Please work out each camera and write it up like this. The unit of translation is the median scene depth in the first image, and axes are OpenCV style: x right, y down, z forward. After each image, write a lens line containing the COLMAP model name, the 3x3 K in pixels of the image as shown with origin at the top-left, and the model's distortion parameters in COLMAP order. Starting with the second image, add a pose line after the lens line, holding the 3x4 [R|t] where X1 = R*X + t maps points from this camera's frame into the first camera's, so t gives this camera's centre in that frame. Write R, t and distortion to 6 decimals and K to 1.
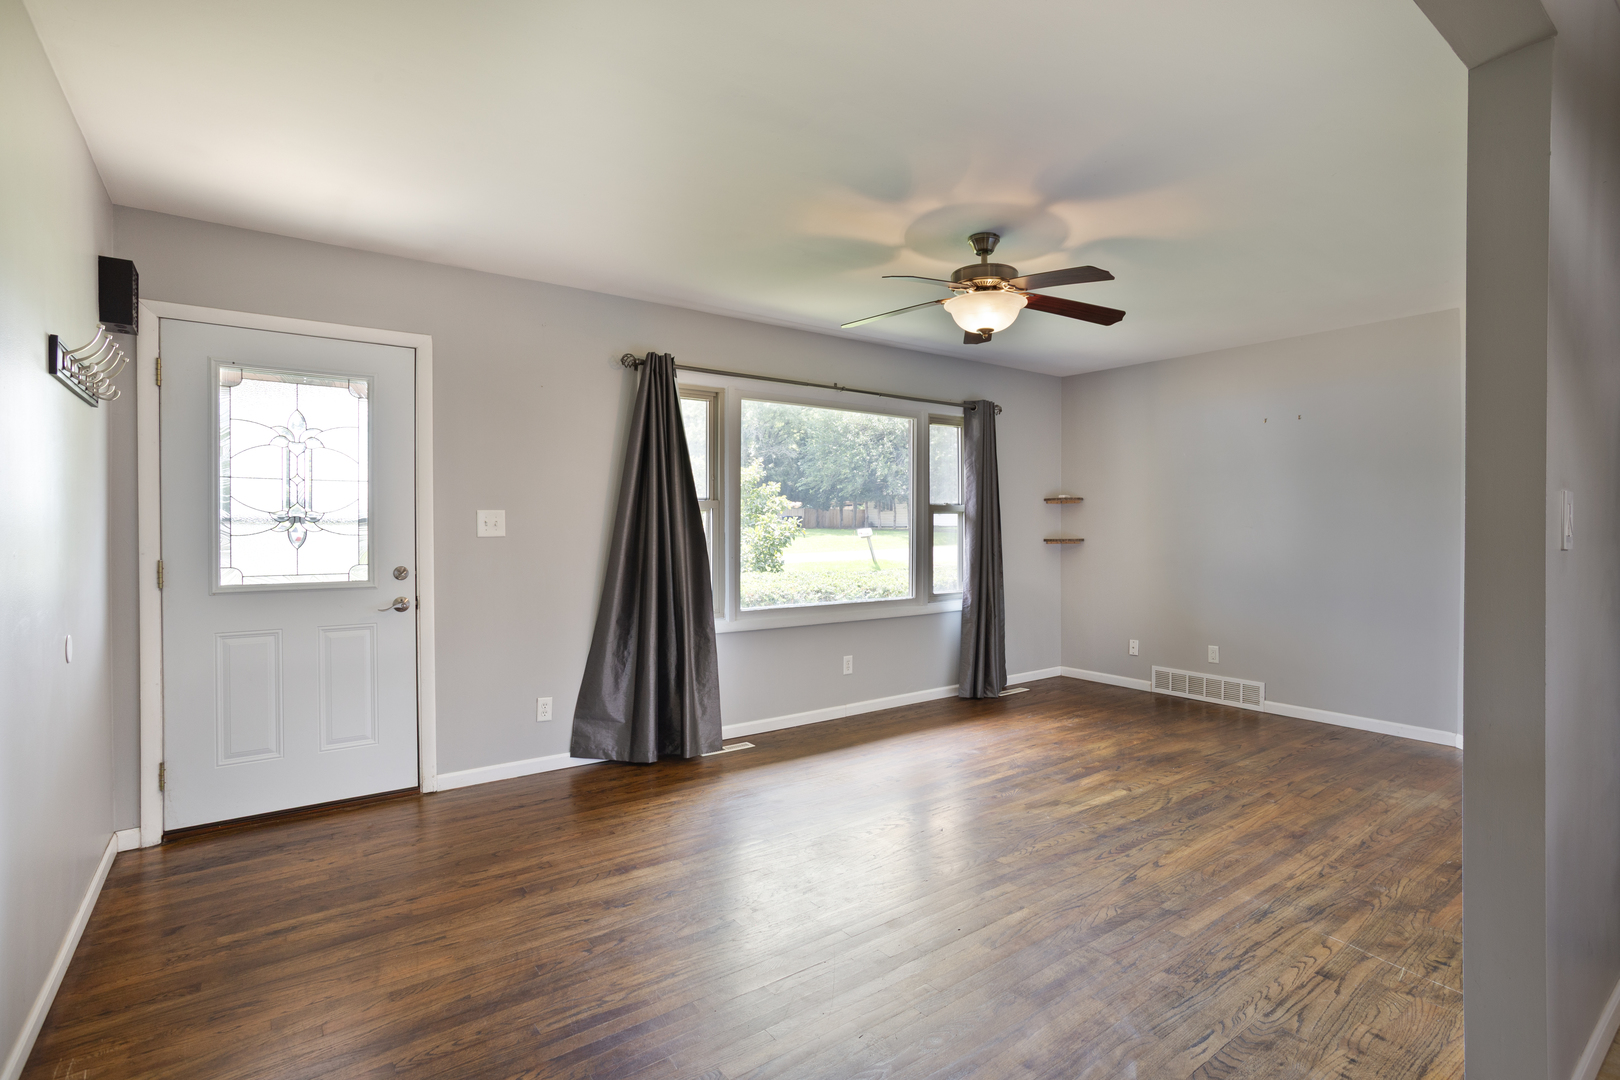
lens RADIAL K [[765.8, 0, 818.9], [0, 765.8, 527.6], [0, 0, 1]] dist [-0.010872, 0.000929]
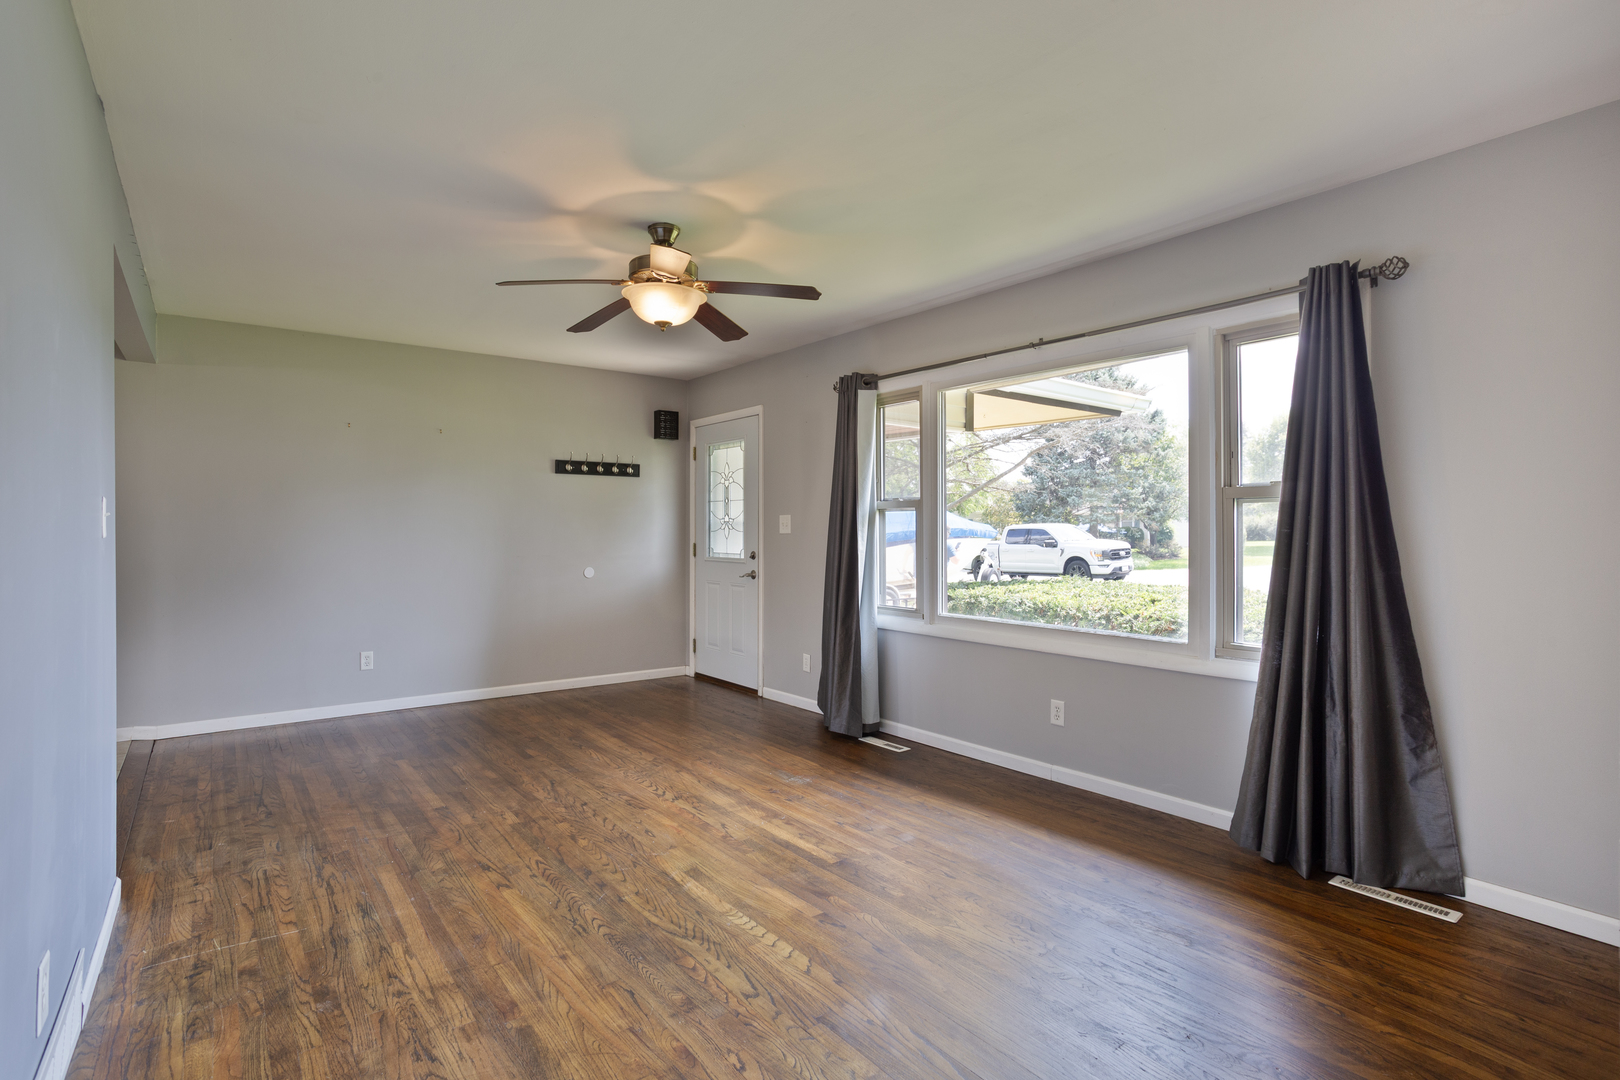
lens RADIAL K [[765.8, 0, 789.7], [0, 765.8, 516.7], [0, 0, 1]] dist [-0.010872, 0.000929]
pose [[0.012580, -0.020215, -0.999717, 1.359027], [0.000720, 0.999796, -0.020208, 0.012458], [0.999921, -0.000466, 0.012592, 1.314129]]
